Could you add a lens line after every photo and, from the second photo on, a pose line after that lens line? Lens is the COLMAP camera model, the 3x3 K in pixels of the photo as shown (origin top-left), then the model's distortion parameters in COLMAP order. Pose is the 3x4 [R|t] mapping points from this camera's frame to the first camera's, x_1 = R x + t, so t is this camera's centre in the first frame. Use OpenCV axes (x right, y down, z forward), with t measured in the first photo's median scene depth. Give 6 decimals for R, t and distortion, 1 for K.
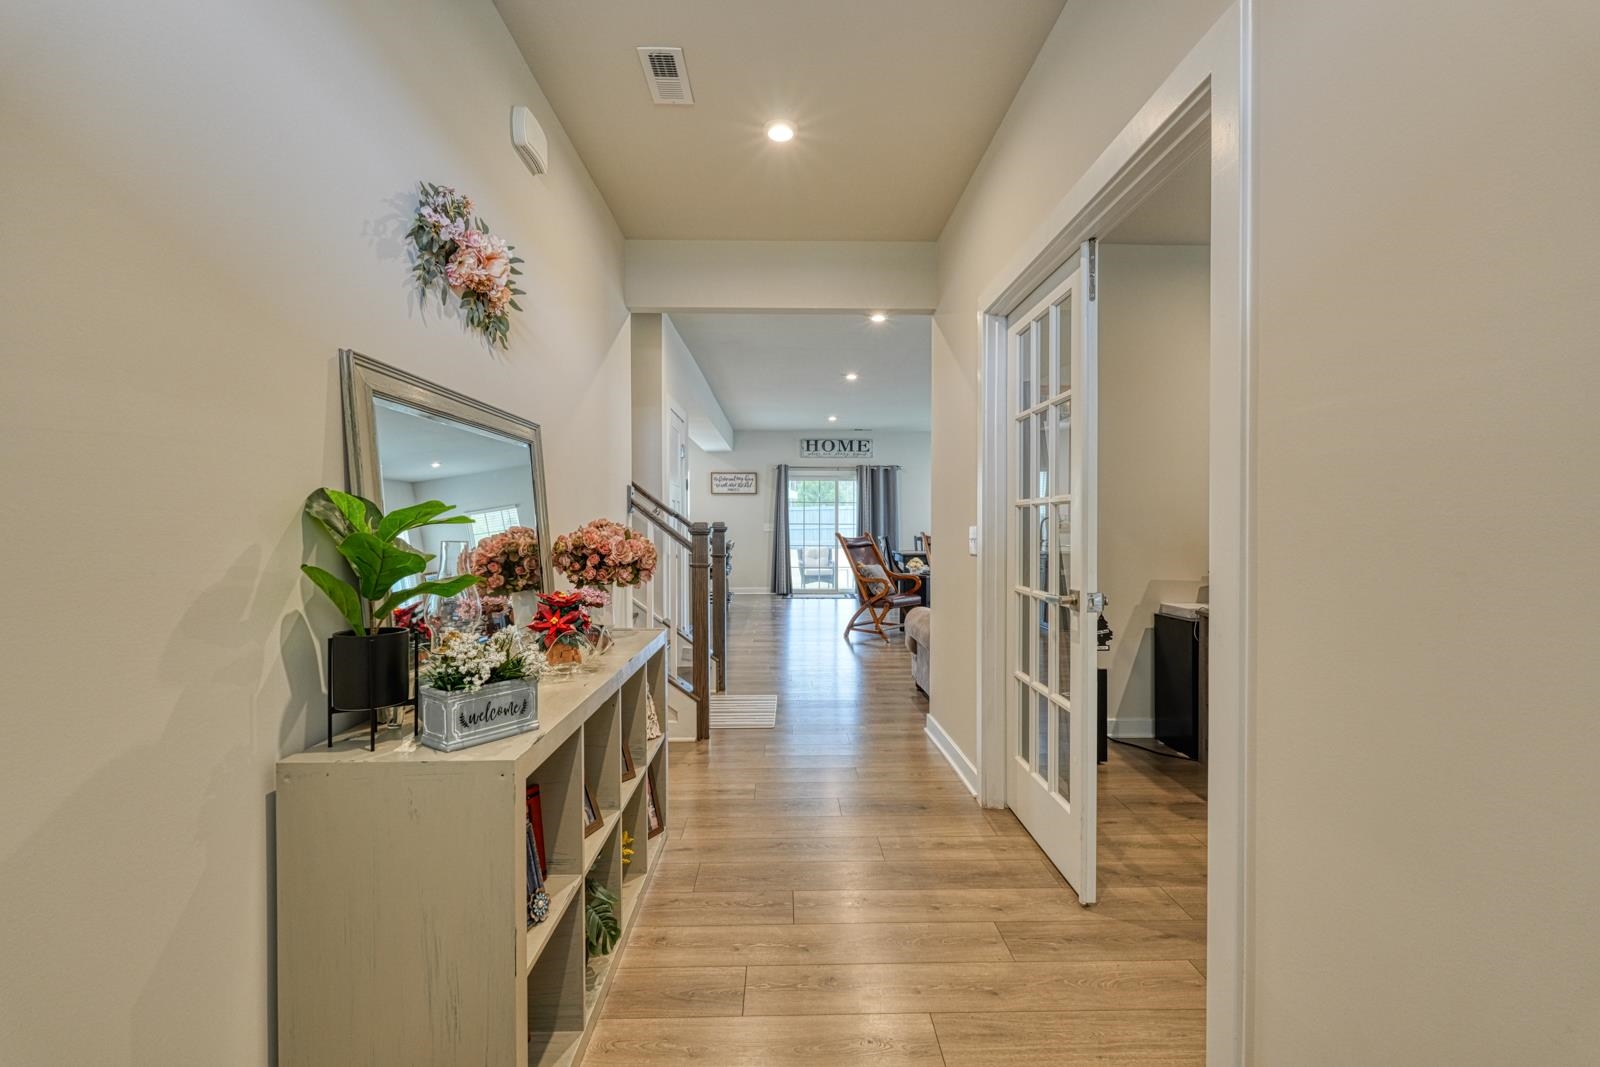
lens RADIAL K [[698.5, 0, 801.3], [0, 698.5, 532.5], [0, 0, 1]] dist [-0.000419, 0.001701]
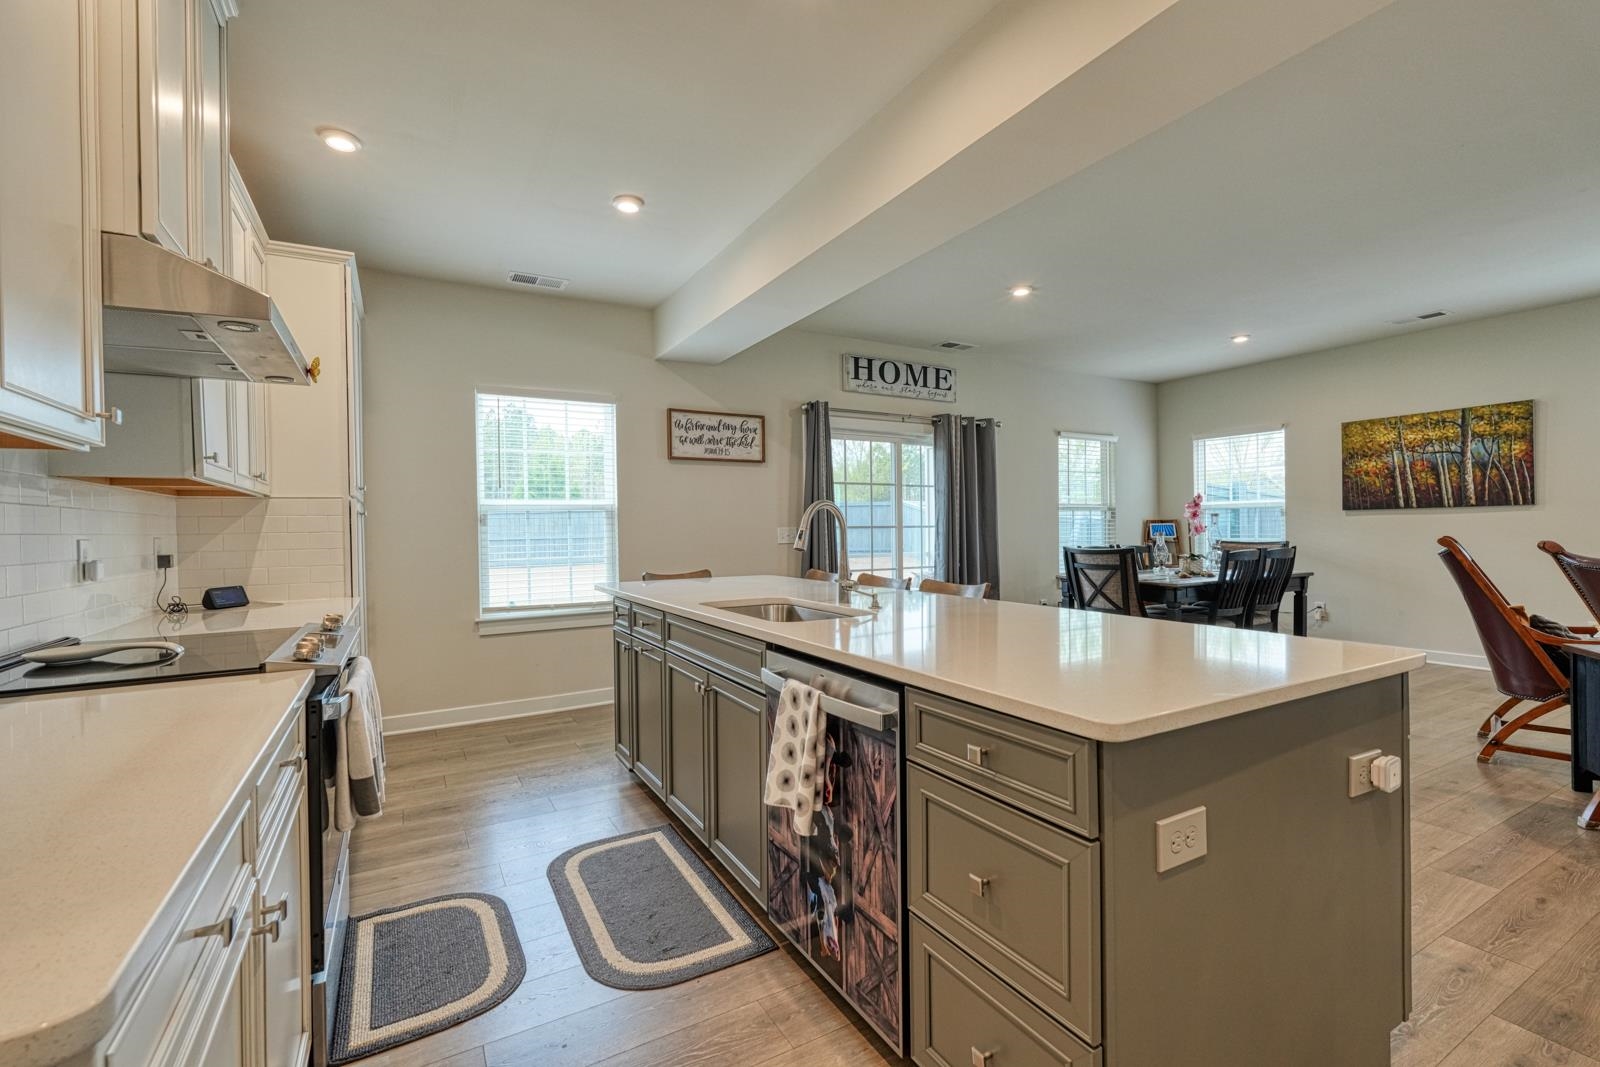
lens RADIAL K [[698.5, 0, 801.2], [0, 698.5, 533.5], [0, 0, 1]] dist [-0.000419, 0.001701]
pose [[0.883154, -0.014537, 0.468858, -0.258111], [0.019642, 0.999789, -0.006000, -0.005494], [-0.468672, 0.014508, 0.883253, 0.584007]]
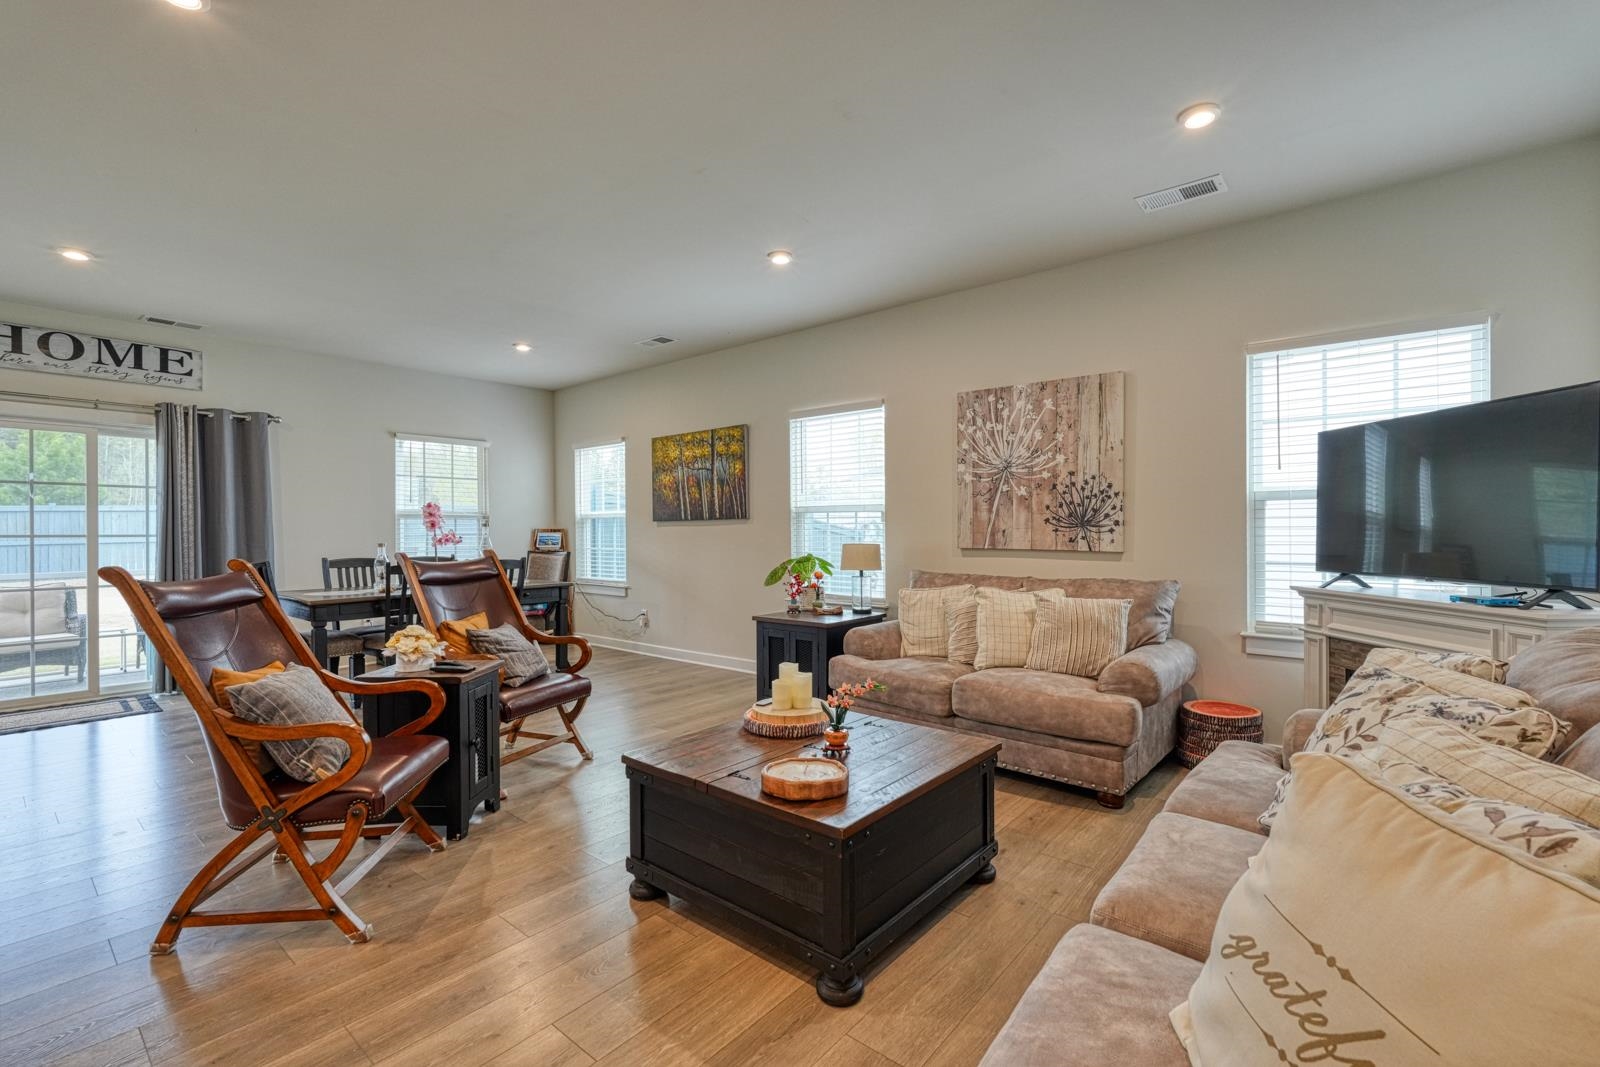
lens RADIAL K [[698.5, 0, 799.4], [0, 698.5, 534.8], [0, 0, 1]] dist [-0.000419, 0.001701]
pose [[0.662790, -0.008870, 0.748753, 0.017352], [0.018657, 0.999815, -0.004671, -0.003062], [-0.748573, 0.017066, 0.662833, 0.403255]]
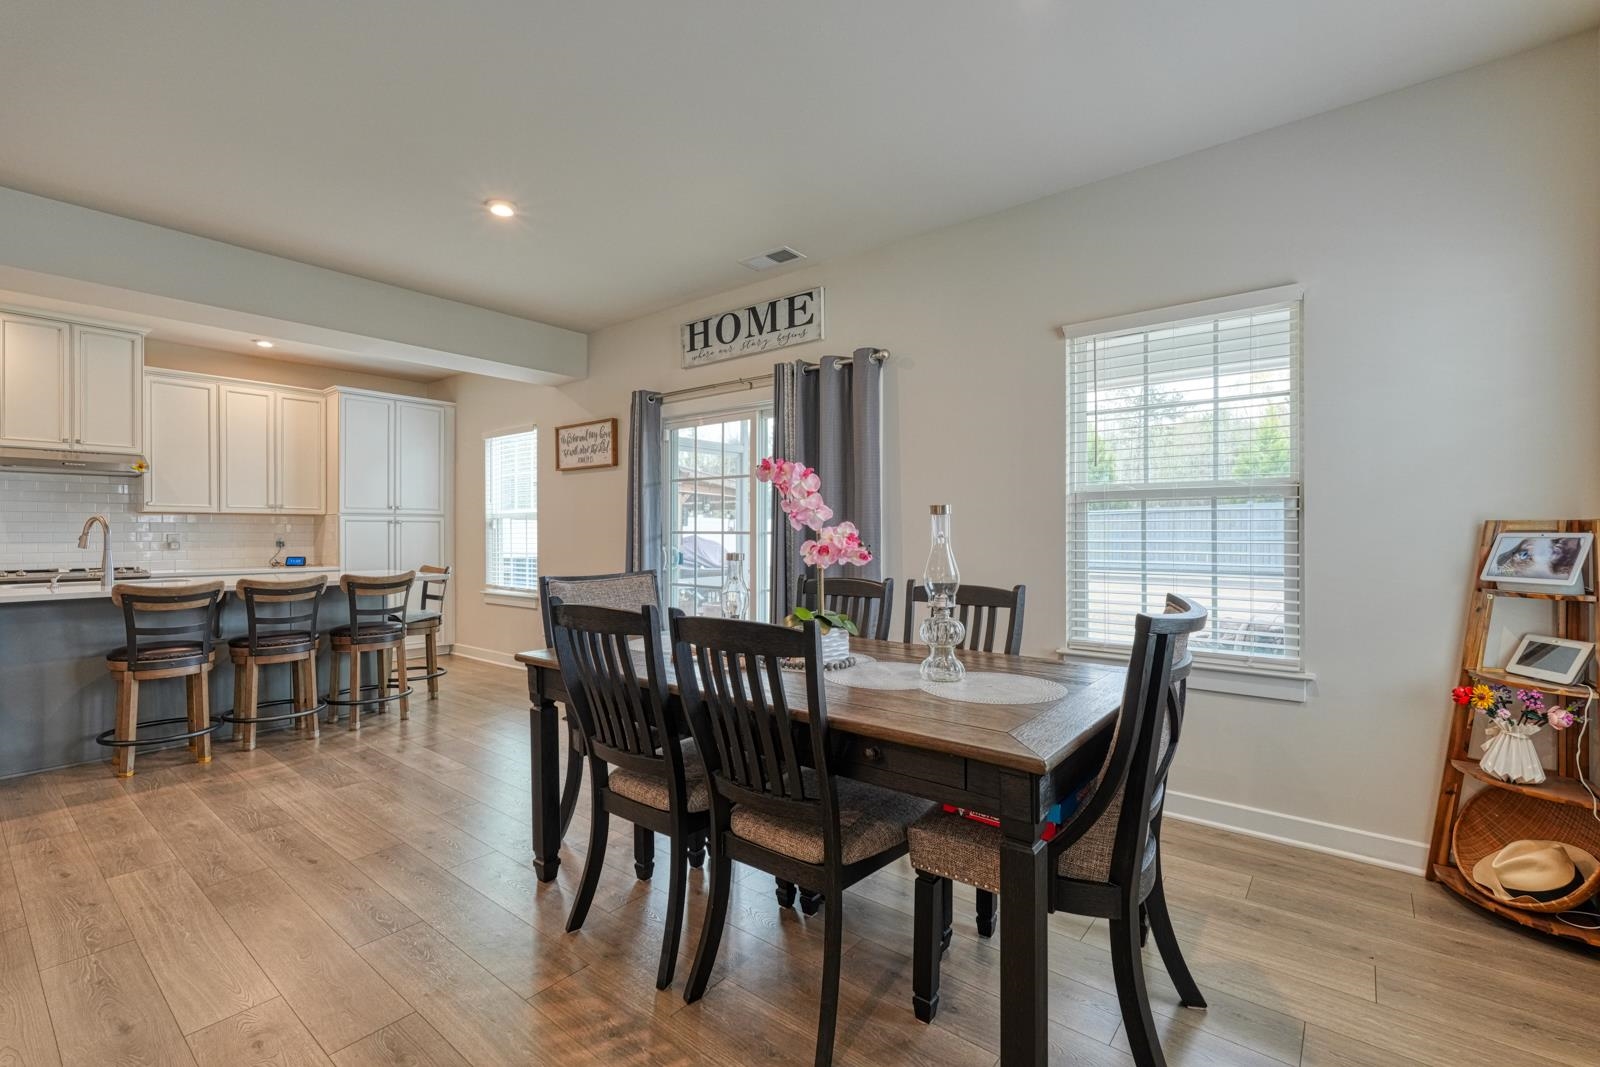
lens RADIAL K [[698.5, 0, 803.7], [0, 698.5, 524.8], [0, 0, 1]] dist [-0.000419, 0.001701]
pose [[0.759784, -0.007005, -0.650138, 0.318951], [-0.010537, 0.999678, -0.023086, -0.008248], [0.650090, 0.024391, 0.759465, 0.739496]]
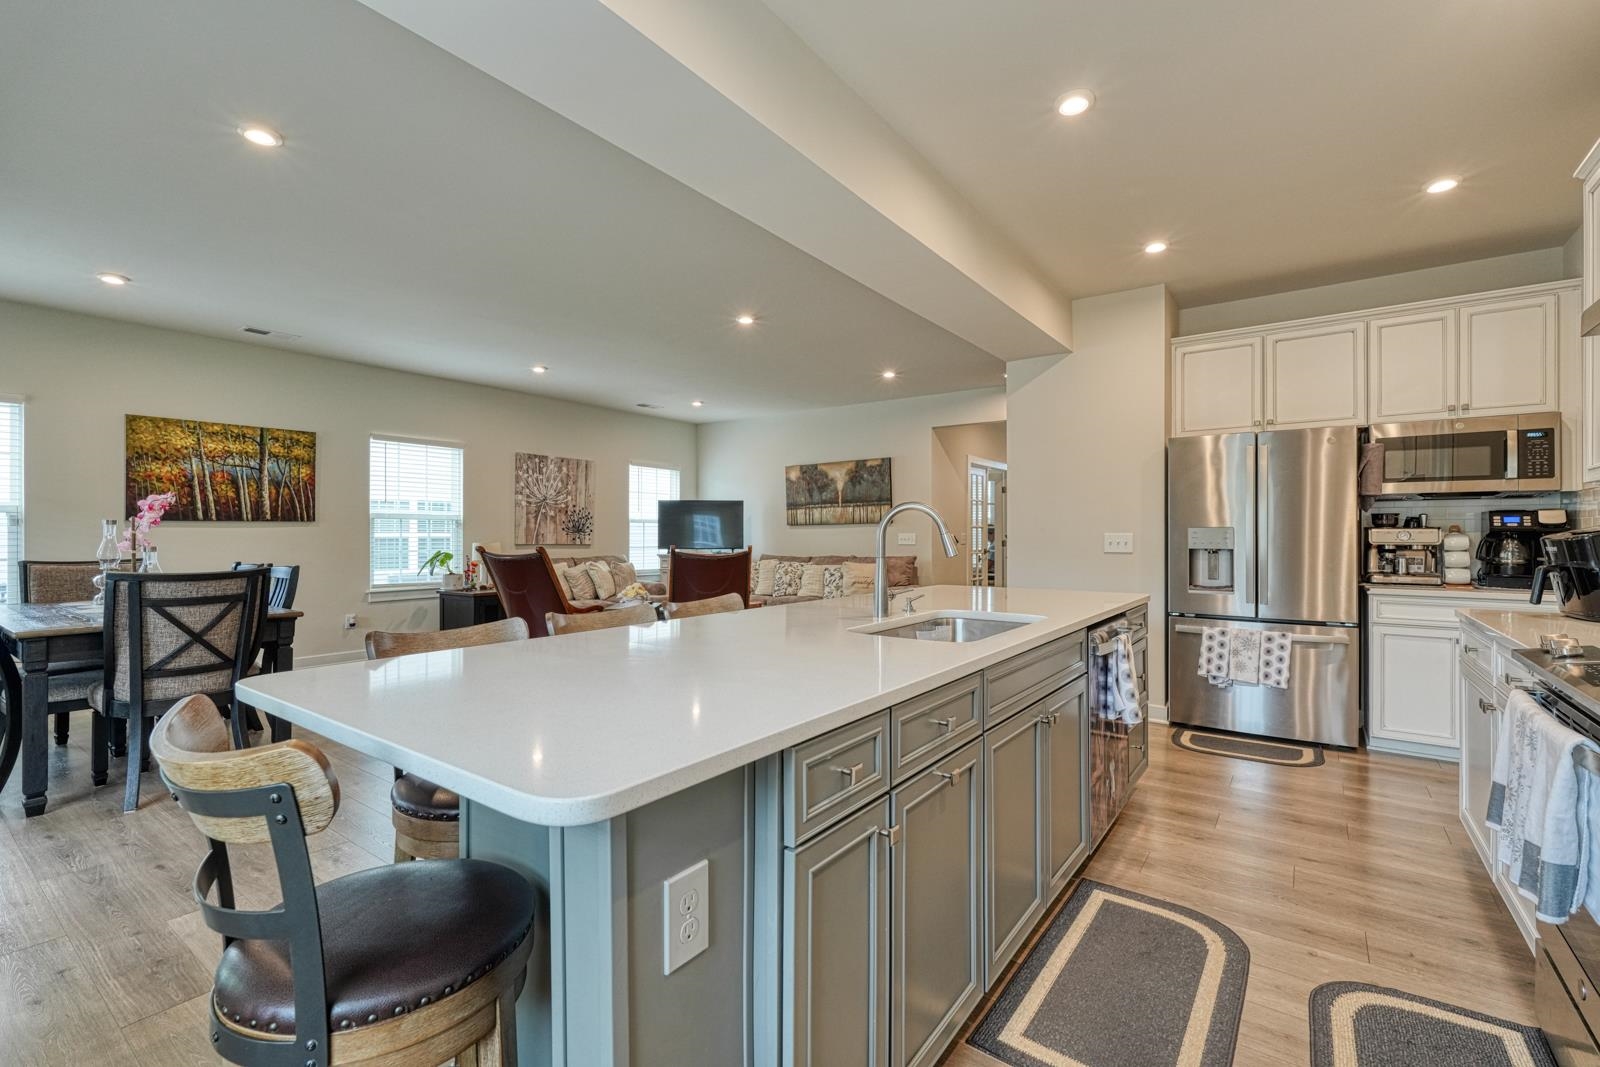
lens RADIAL K [[698.5, 0, 800.1], [0, 698.5, 532.4], [0, 0, 1]] dist [-0.000419, 0.001701]
pose [[-0.790365, 0.001988, 0.612633, -0.245300], [0.010553, 0.999891, 0.010369, -0.010849], [-0.612546, 0.014661, -0.790299, 0.949542]]
